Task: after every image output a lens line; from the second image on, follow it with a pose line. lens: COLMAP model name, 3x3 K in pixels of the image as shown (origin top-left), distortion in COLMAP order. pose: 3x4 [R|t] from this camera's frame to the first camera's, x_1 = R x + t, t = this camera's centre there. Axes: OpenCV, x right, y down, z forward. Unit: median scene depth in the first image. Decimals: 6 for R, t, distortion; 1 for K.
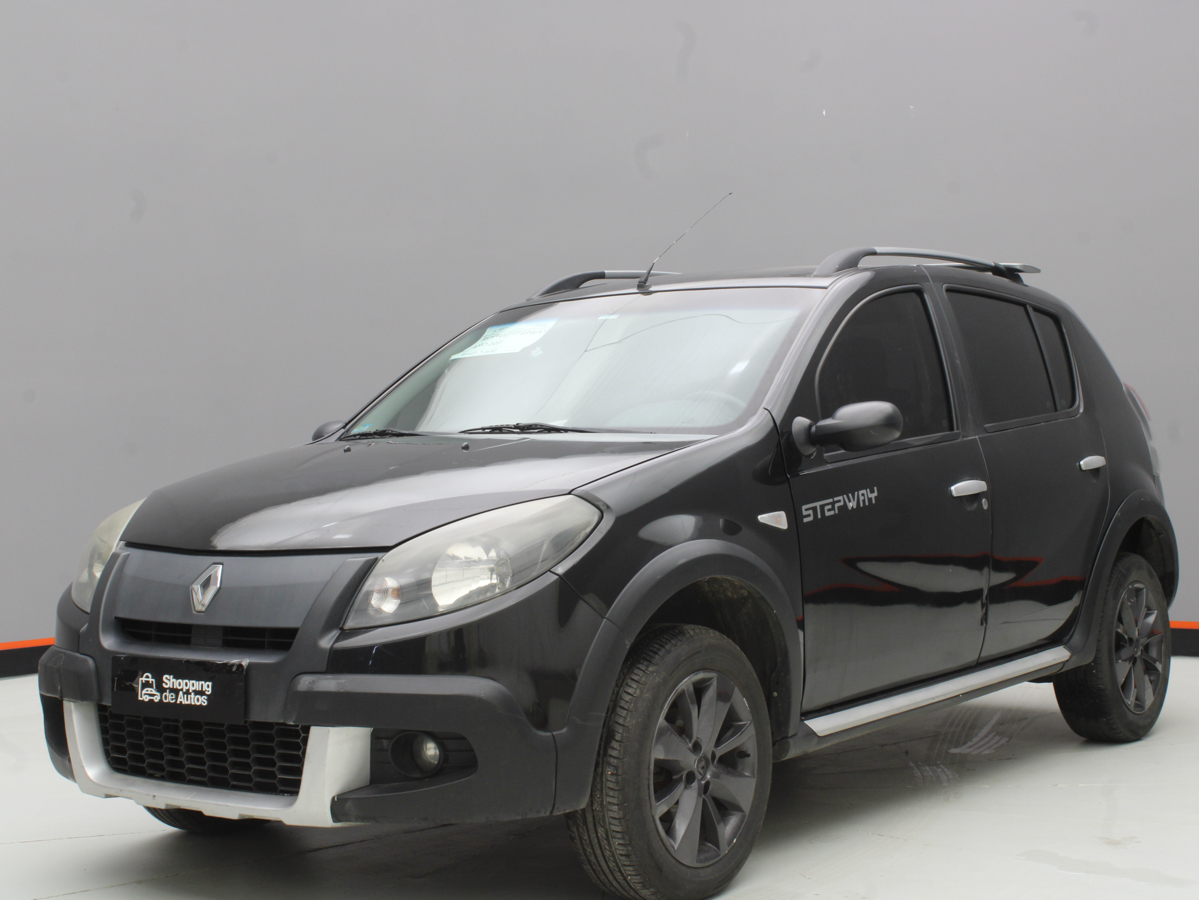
lens RADIAL K [[2005.0, 0, 607.7], [0, 2005.0, 450.1], [0, 0, 1]] dist [-0.069539, 0.000000]
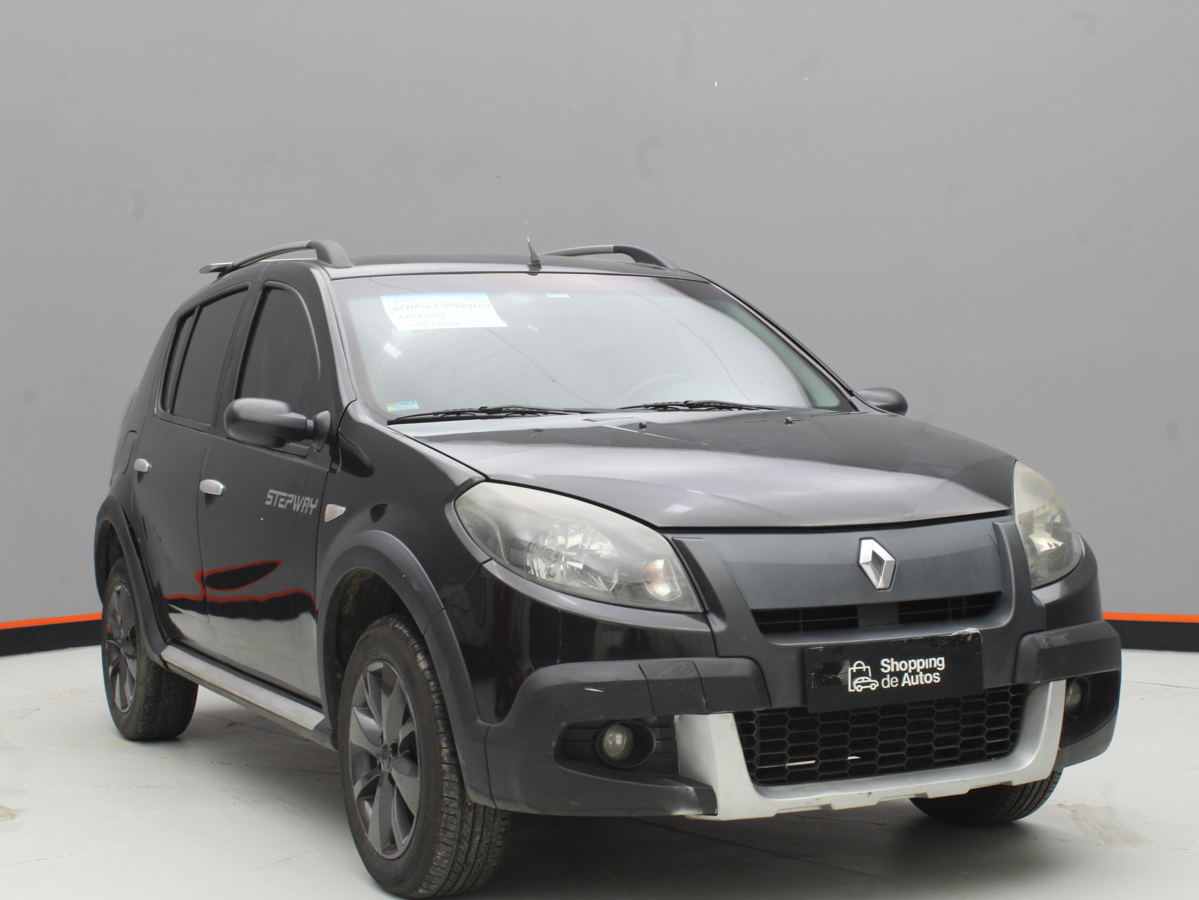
lens RADIAL K [[2067.4, 0, 595.1], [0, 2067.4, 453.4], [0, 0, 1]] dist [-0.155969, 0.000000]
pose [[0.456926, -0.002709, 0.889501, -1.037030], [0.018343, 0.999811, -0.006377, 0.019272], [-0.889316, 0.019230, 0.456890, 0.625065]]
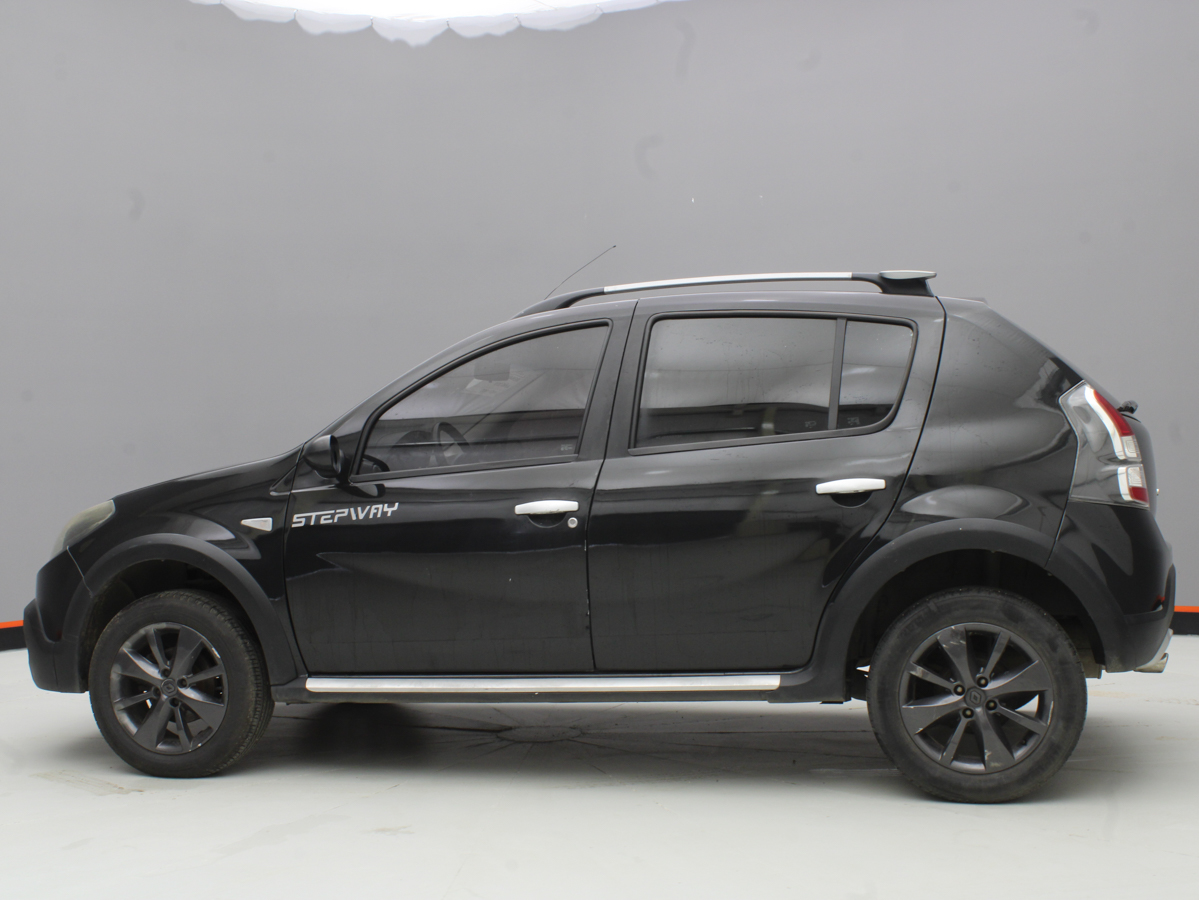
lens RADIAL K [[1534.5, 0, 593.4], [0, 1534.5, 451.8], [0, 0, 1]] dist [-0.117316, 0.000000]
pose [[0.374642, 0.009288, -0.927123, 1.124443], [0.007548, 0.999886, 0.013067, -0.025732], [0.927139, -0.011893, 0.374530, 0.821845]]
